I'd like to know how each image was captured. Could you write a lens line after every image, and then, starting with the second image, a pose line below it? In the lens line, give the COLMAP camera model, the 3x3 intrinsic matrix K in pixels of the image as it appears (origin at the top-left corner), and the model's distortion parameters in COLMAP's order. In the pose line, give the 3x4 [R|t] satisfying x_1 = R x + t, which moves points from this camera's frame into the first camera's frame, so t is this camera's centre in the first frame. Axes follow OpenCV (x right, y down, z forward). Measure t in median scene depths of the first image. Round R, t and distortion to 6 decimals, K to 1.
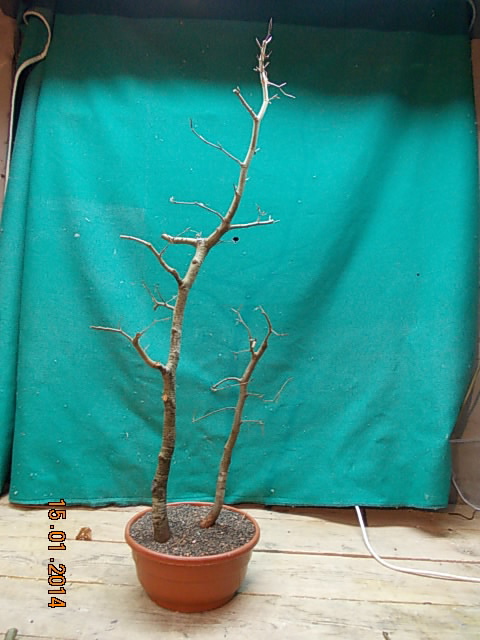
lens RADIAL K [[521.8, 0, 236.9], [0, 521.8, 309.6], [0, 0, 1]] dist [-0.029384, -0.010691]
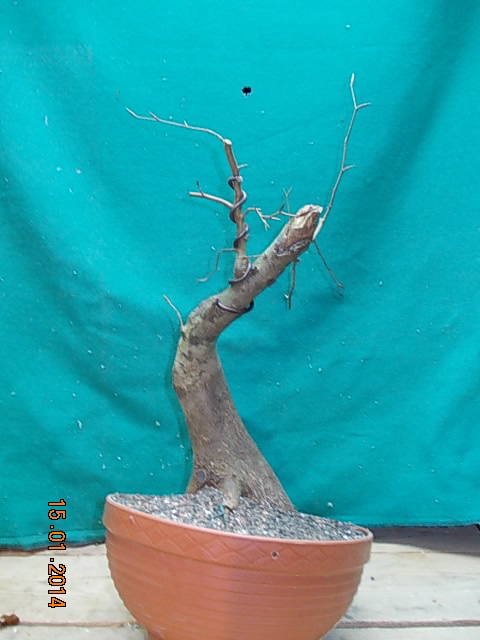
lens RADIAL K [[521.8, 0, 236.8], [0, 521.8, 316.8], [0, 0, 1]] dist [-0.029384, -0.010691]
pose [[0.998490, -0.048278, 0.026214, -0.042594], [0.047934, 0.998758, 0.013589, 0.119249], [-0.026838, -0.012312, 0.999564, 0.406636]]
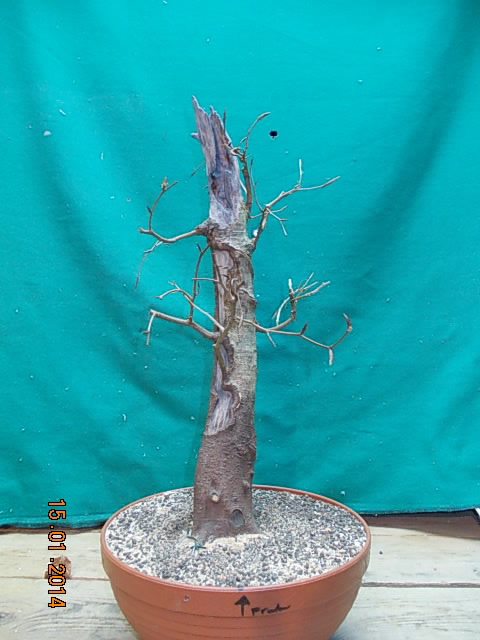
lens RADIAL K [[521.8, 0, 236.7], [0, 521.8, 313.5], [0, 0, 1]] dist [-0.029384, -0.010691]
pose [[0.999419, -0.030000, 0.016183, -0.071916], [0.030758, 0.998336, -0.048775, 0.143425], [-0.014693, 0.049244, 0.998679, 0.315658]]
